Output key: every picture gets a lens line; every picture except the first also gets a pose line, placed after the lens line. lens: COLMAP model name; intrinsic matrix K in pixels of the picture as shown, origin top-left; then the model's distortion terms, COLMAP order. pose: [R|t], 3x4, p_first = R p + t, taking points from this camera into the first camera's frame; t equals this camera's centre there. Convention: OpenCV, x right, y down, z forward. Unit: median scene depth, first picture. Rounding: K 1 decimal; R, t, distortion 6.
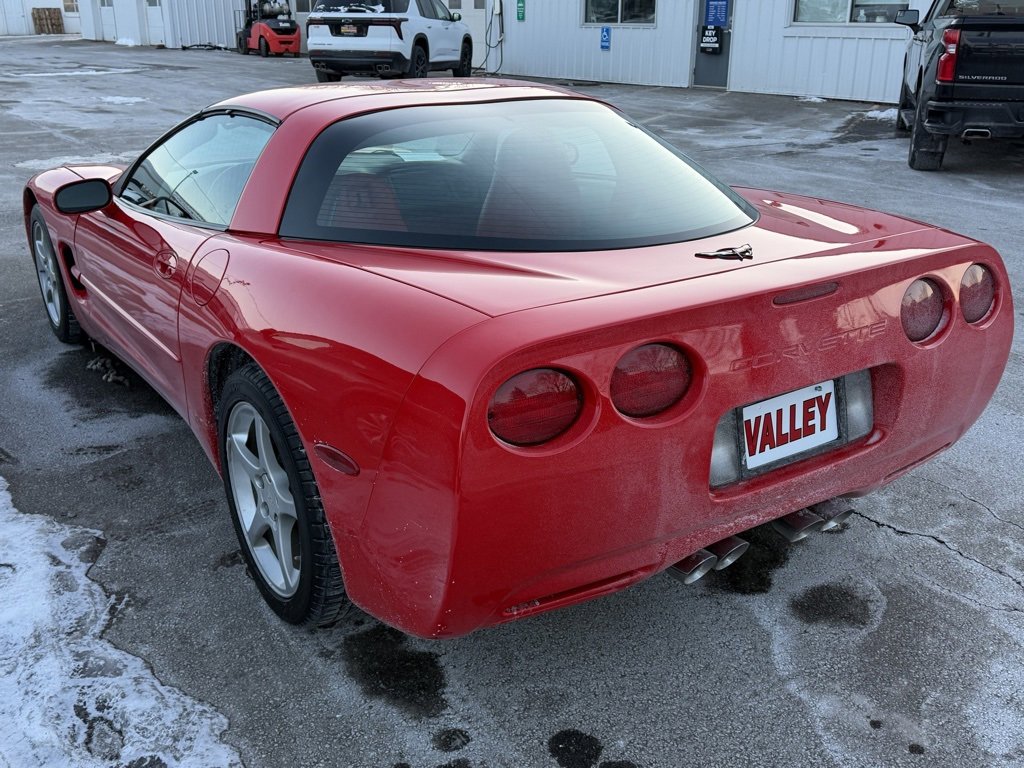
lens RADIAL K [[993.0, 0, 521.9], [0, 993.0, 390.3], [0, 0, 1]] dist [0.167446, -0.352284]
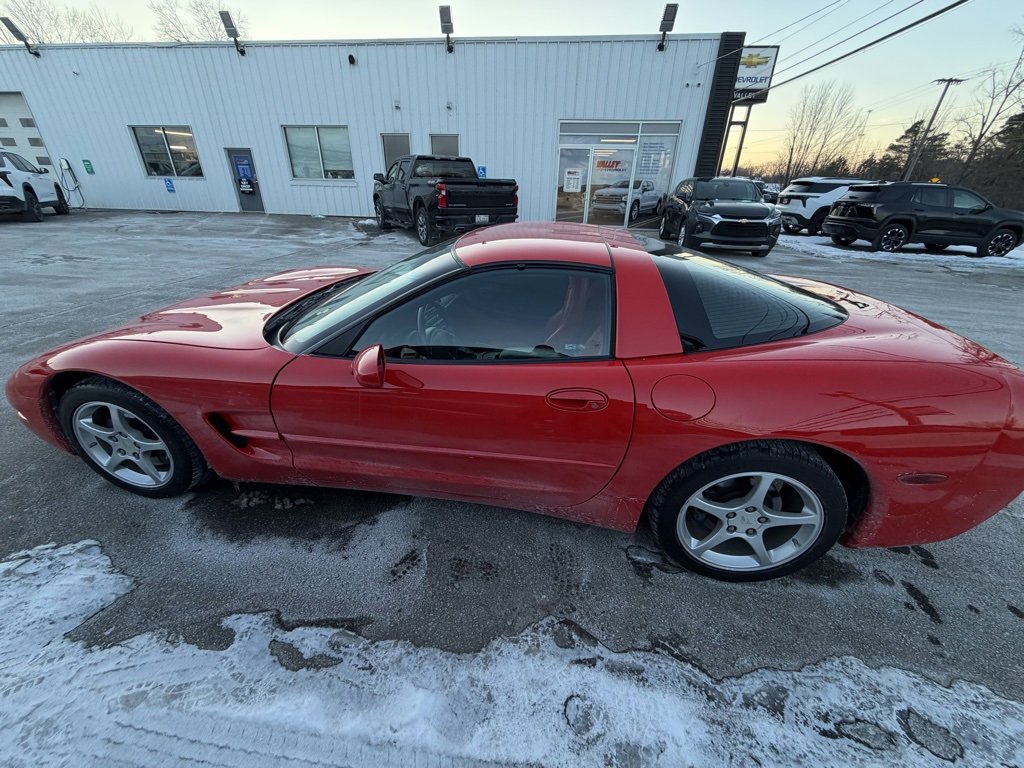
lens RADIAL K [[406.9, 0, 507.9], [0, 406.9, 383.0], [0, 0, 1]] dist [-0.000979, 0.000077]
pose [[0.677378, -0.322524, 0.661164, -0.682356], [0.240808, 0.946464, 0.214984, -0.253519], [-0.695105, 0.013588, 0.718780, 0.658637]]
